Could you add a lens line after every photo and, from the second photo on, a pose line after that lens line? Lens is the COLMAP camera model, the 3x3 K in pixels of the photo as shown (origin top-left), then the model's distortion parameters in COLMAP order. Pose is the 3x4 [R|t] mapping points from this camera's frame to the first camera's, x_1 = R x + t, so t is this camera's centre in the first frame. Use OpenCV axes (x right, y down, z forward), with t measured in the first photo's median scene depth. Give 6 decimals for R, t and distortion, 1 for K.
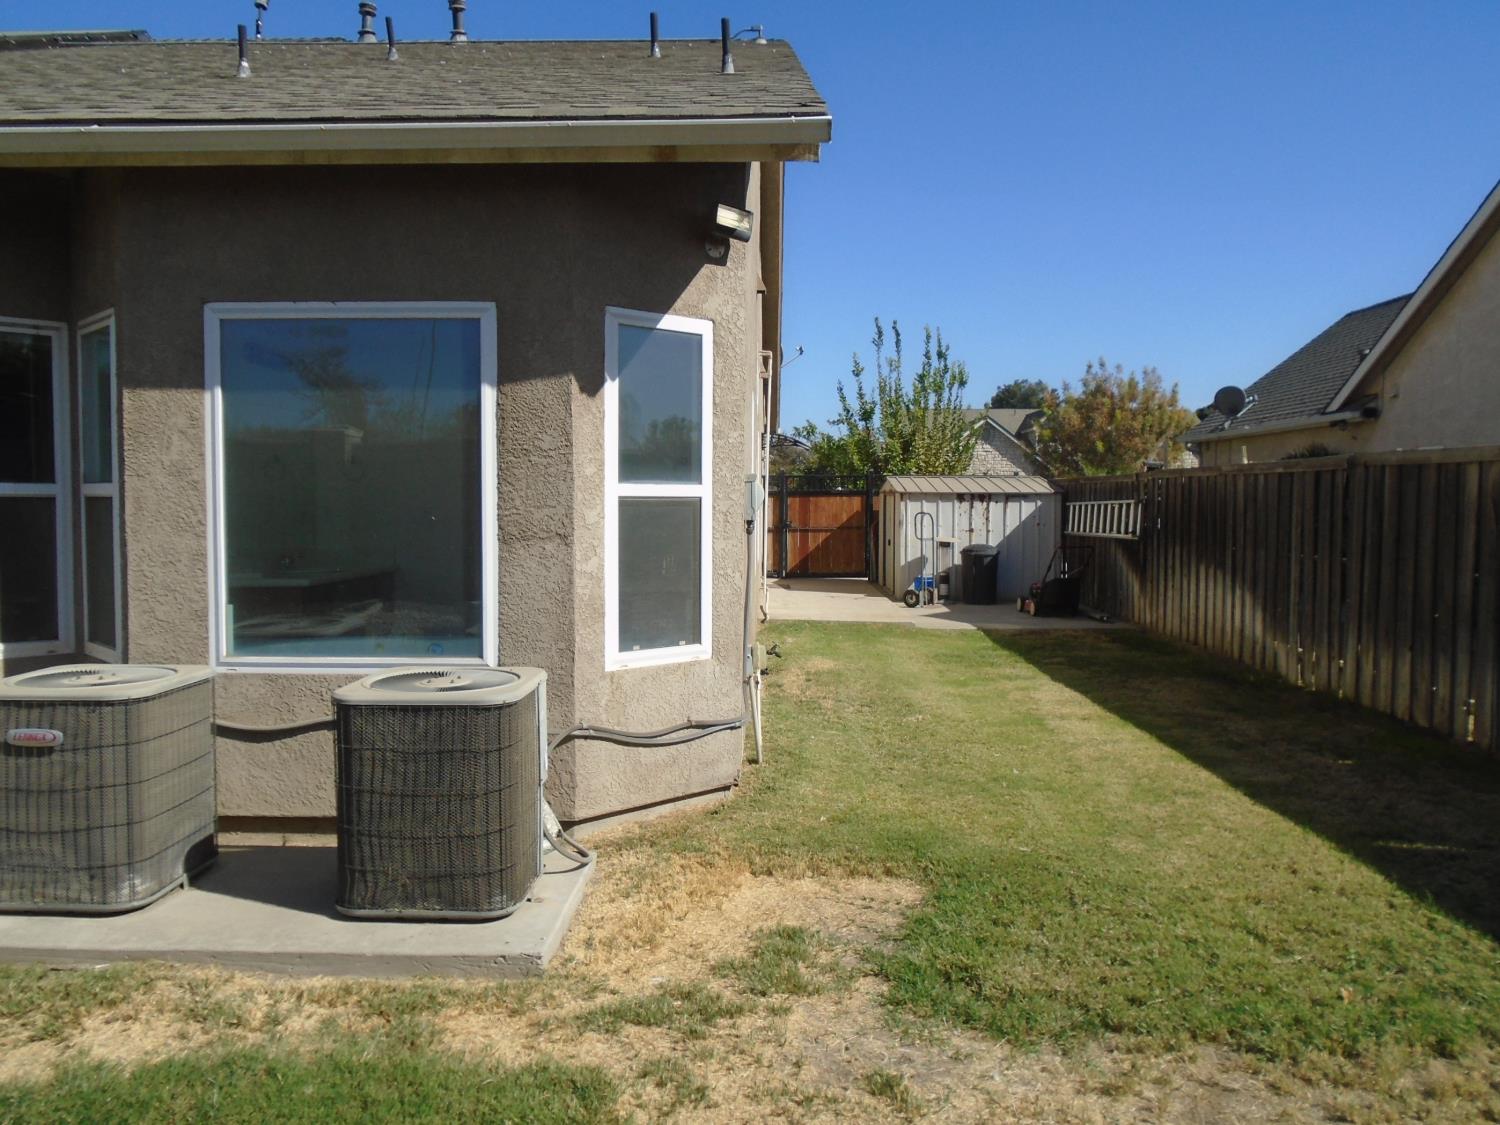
lens RADIAL K [[1146.3, 0, 750.3], [0, 1146.3, 568.6], [0, 0, 1]] dist [-0.015369, -0.009558]
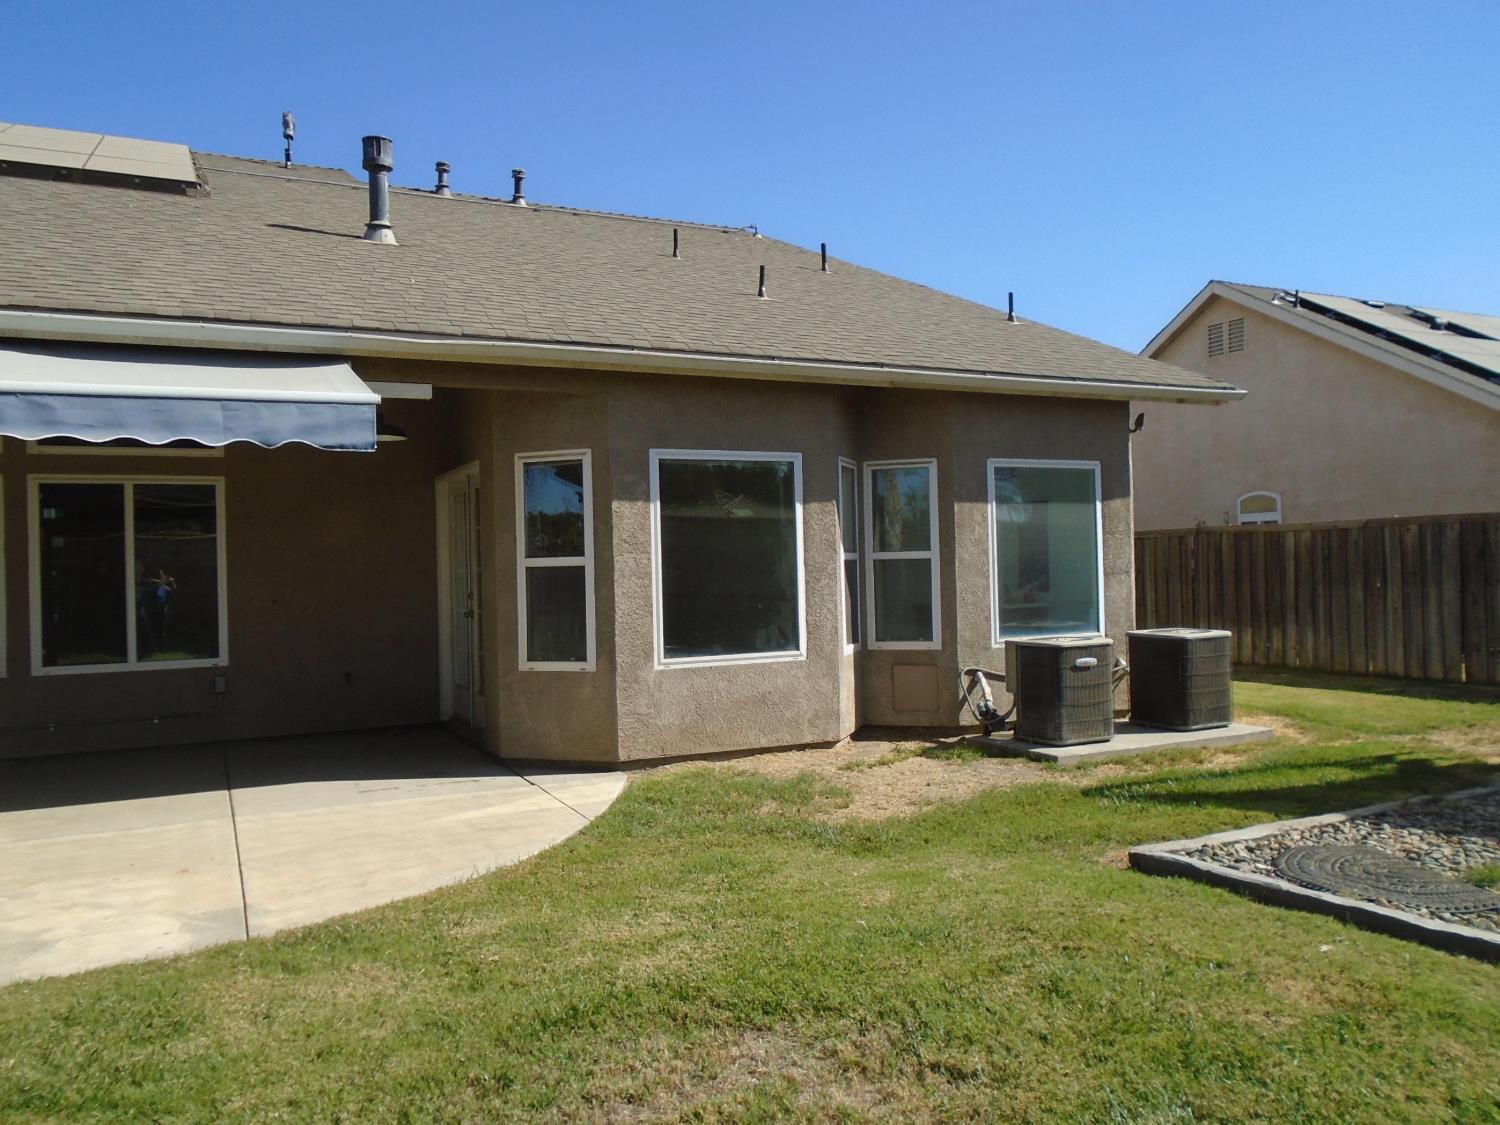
lens RADIAL K [[1146.3, 0, 750.2], [0, 1146.3, 556.8], [0, 0, 1]] dist [-0.015369, -0.009558]
pose [[0.881066, -0.021500, 0.472504, -1.751635], [0.055408, 0.996780, -0.057963, 0.027362], [-0.469736, 0.077249, 0.879421, -0.526082]]
